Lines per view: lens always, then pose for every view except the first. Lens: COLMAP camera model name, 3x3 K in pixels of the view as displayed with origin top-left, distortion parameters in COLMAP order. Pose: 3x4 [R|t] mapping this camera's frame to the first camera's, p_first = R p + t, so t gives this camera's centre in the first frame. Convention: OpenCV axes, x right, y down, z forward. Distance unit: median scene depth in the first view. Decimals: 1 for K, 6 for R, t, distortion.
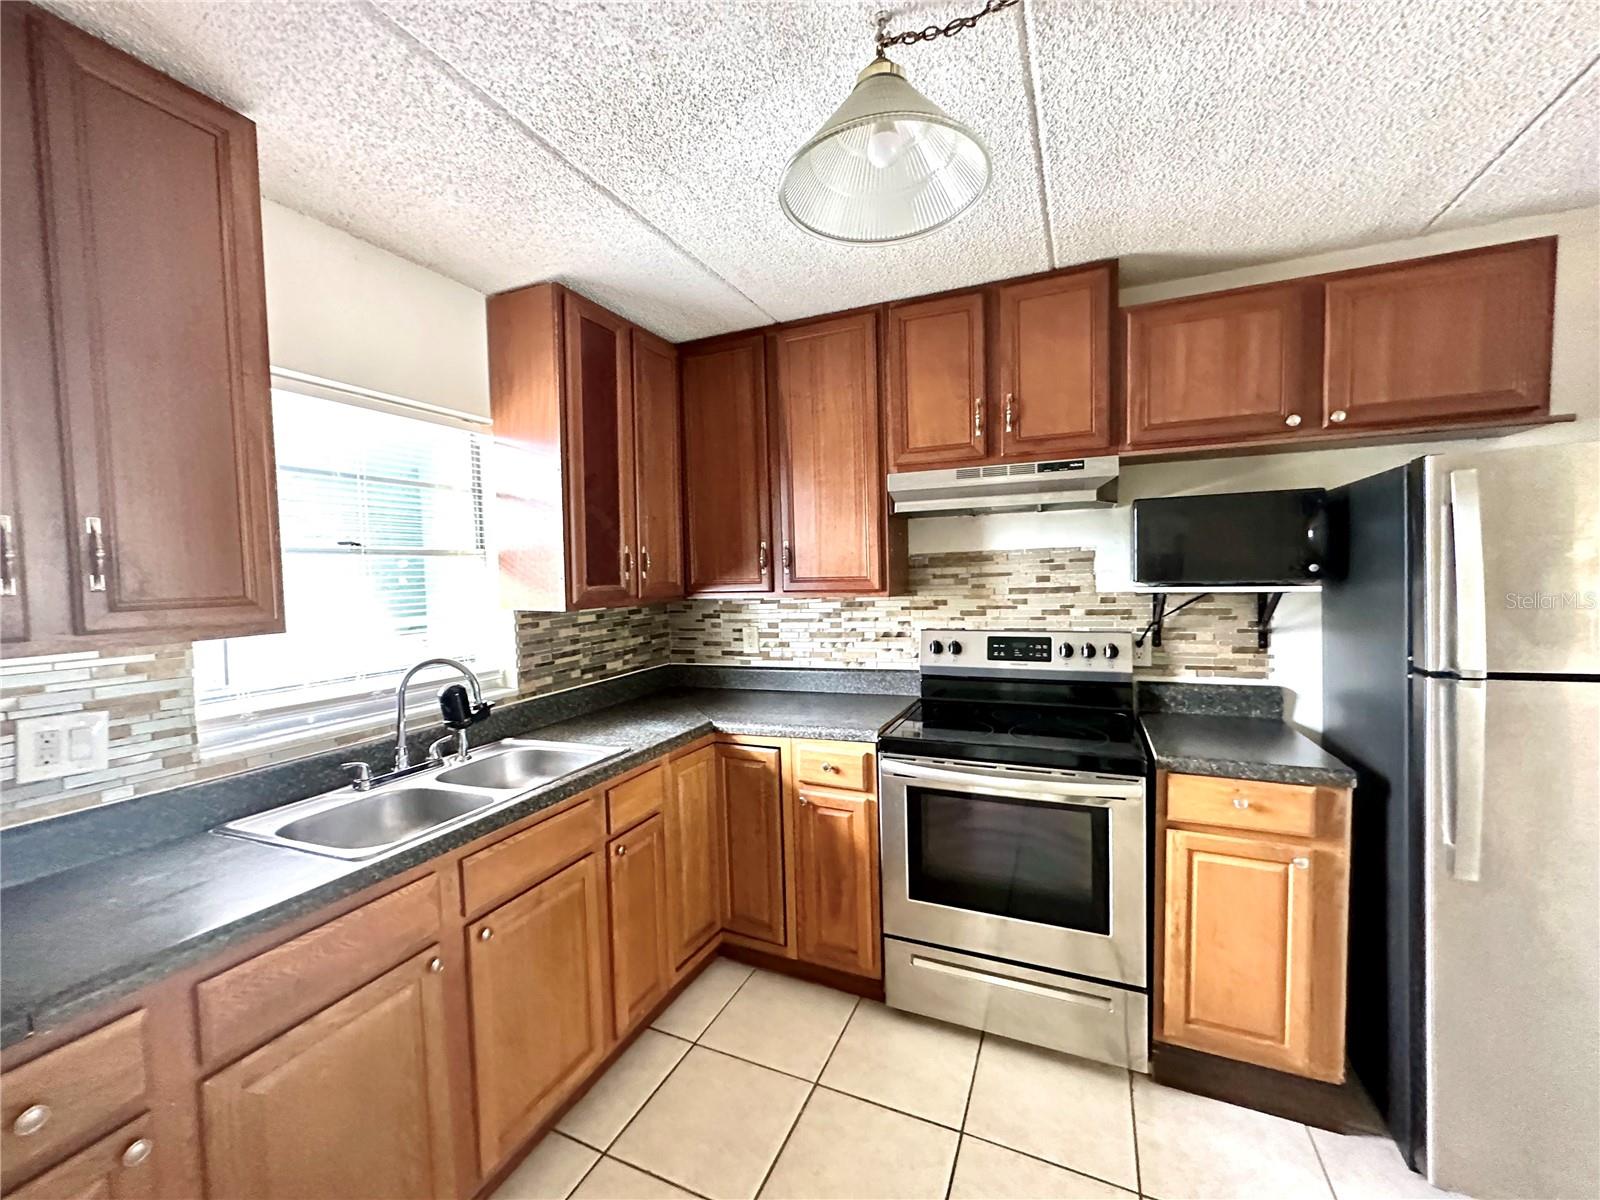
lens RADIAL K [[638.7, 0, 800.0], [0, 638.7, 600.0], [0, 0, 1]] dist [-0.003429, -0.000073]
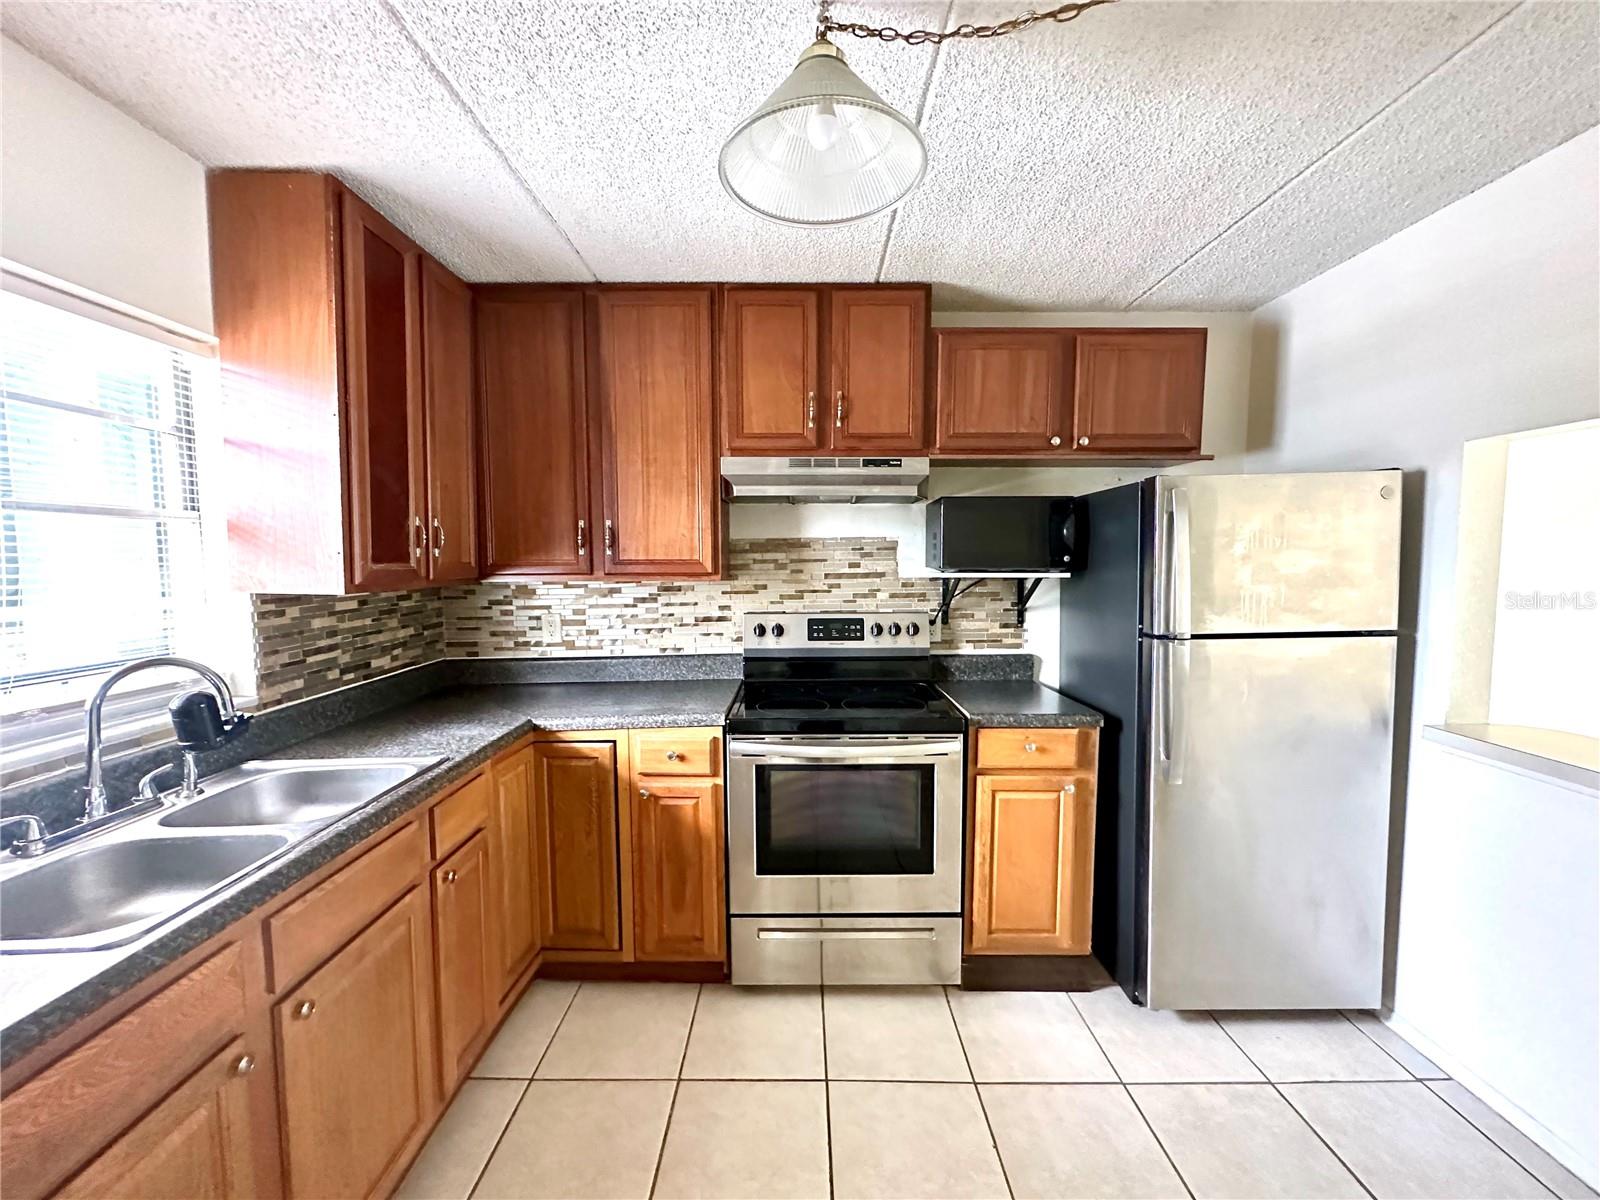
lens RADIAL K [[638.7, 0, 800.0], [0, 638.7, 600.0], [0, 0, 1]] dist [-0.003429, -0.000073]
pose [[0.913945, -0.004605, 0.405813, -0.170874], [-0.001439, 0.999893, 0.014588, 0.012250], [-0.405836, -0.013916, 0.913840, 0.042289]]
